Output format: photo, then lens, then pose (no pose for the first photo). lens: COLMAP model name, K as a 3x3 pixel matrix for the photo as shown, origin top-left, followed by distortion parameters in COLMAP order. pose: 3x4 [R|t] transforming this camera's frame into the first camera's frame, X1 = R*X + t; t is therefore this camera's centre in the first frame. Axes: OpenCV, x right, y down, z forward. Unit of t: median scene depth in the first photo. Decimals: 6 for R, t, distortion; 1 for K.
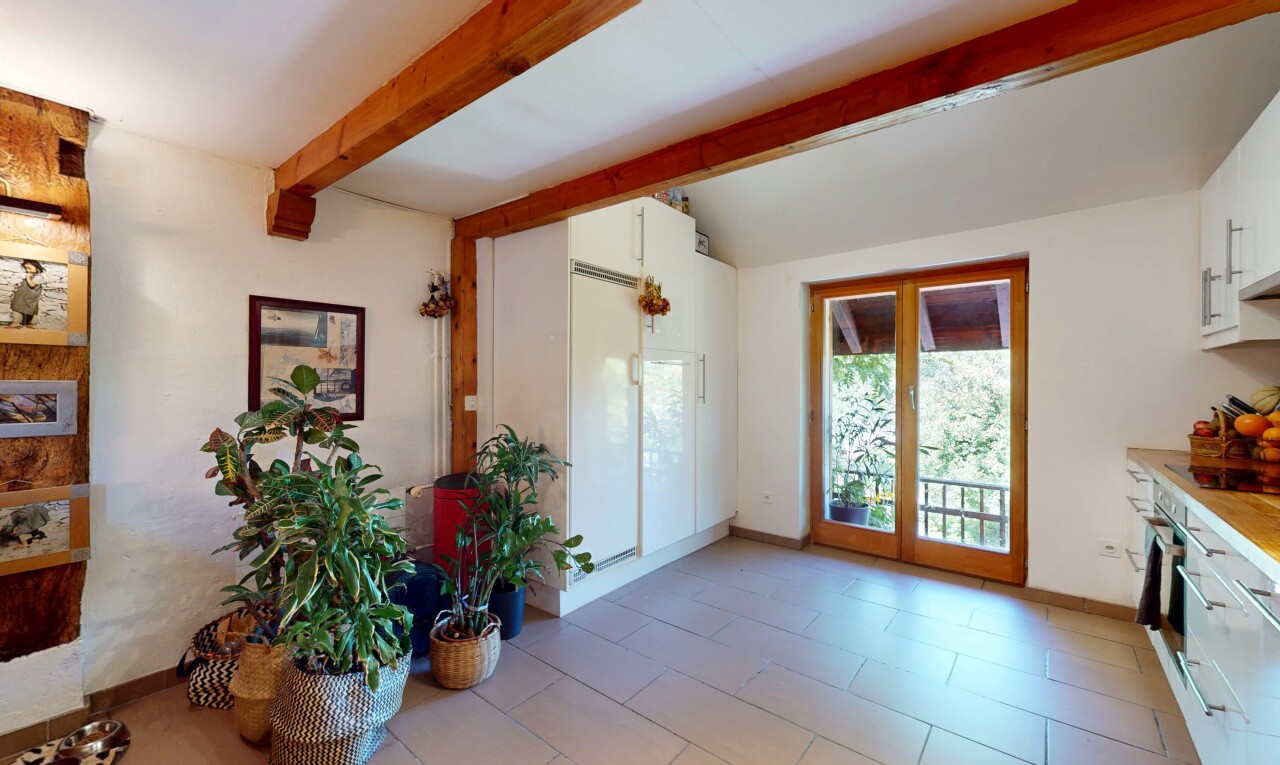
lens RADIAL K [[499.0, 0, 642.9], [0, 499.0, 381.5], [0, 0, 1]] dist [0.001432, -0.000005]
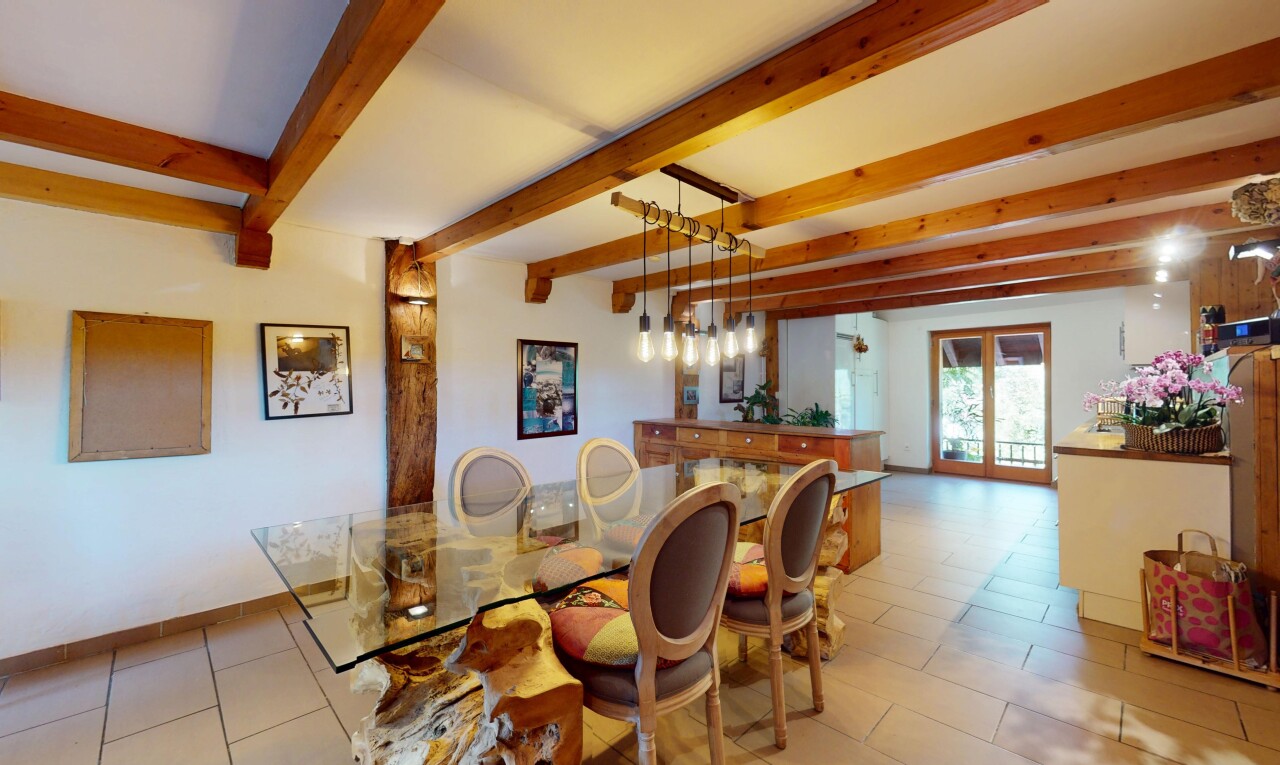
lens RADIAL K [[499.0, 0, 638.1], [0, 499.0, 382.7], [0, 0, 1]] dist [0.001432, -0.000005]
pose [[0.994055, -0.009701, -0.108444, -0.558731], [0.009011, 0.999936, -0.006846, -0.000839], [0.108504, 0.005828, 0.994079, -0.977858]]
